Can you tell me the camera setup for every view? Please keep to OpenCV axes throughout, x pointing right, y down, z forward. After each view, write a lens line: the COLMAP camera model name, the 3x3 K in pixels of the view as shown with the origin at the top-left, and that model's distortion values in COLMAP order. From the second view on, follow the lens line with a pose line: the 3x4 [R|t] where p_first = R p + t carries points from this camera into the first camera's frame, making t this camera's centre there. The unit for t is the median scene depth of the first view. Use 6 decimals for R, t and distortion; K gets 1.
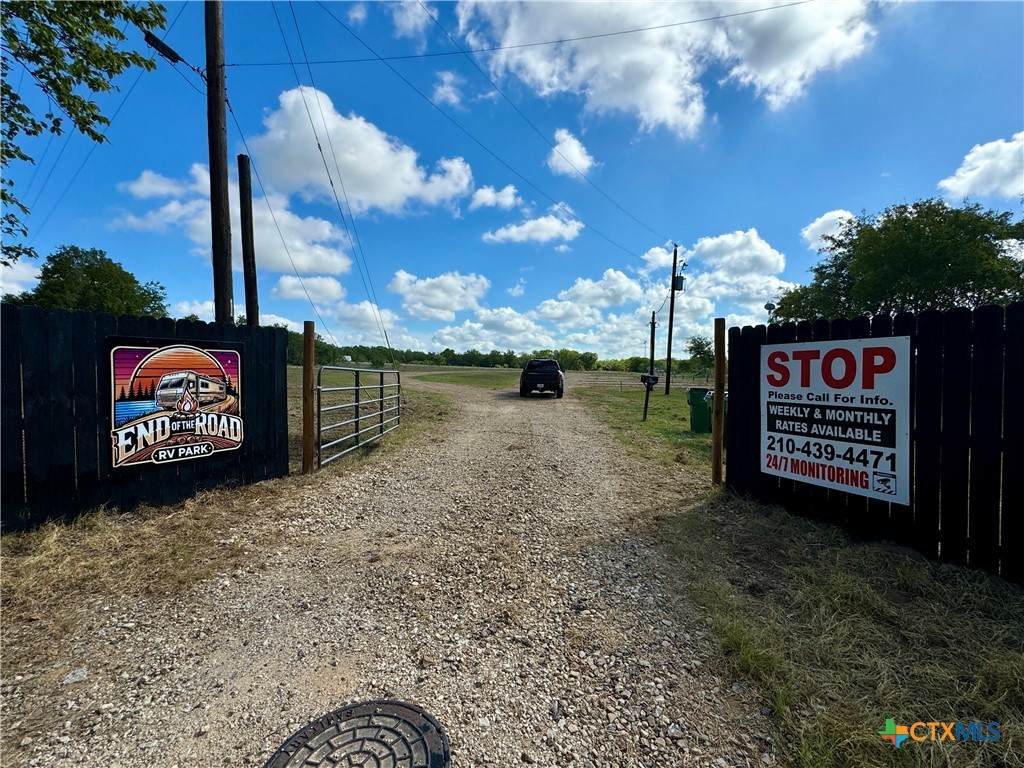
lens RADIAL K [[446.2, 0, 512.2], [0, 446.2, 382.3], [0, 0, 1]] dist [-0.001710, -0.000141]
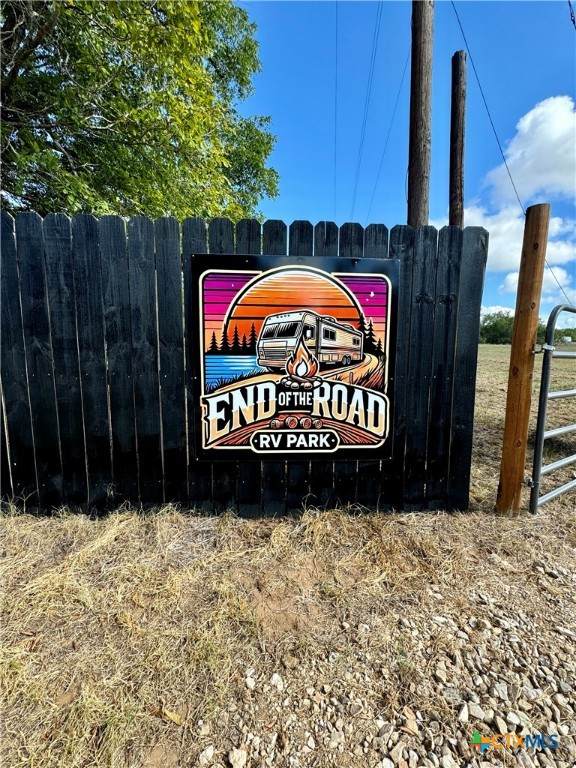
lens RADIAL K [[334.7, 0, 288.2], [0, 334.7, 385.8], [0, 0, 1]] dist [-0.001710, -0.000141]
pose [[0.503833, 0.098814, -0.858131, -0.347410], [-0.030586, 0.994853, 0.096600, 0.033808], [0.863259, -0.022423, 0.504262, 0.765522]]
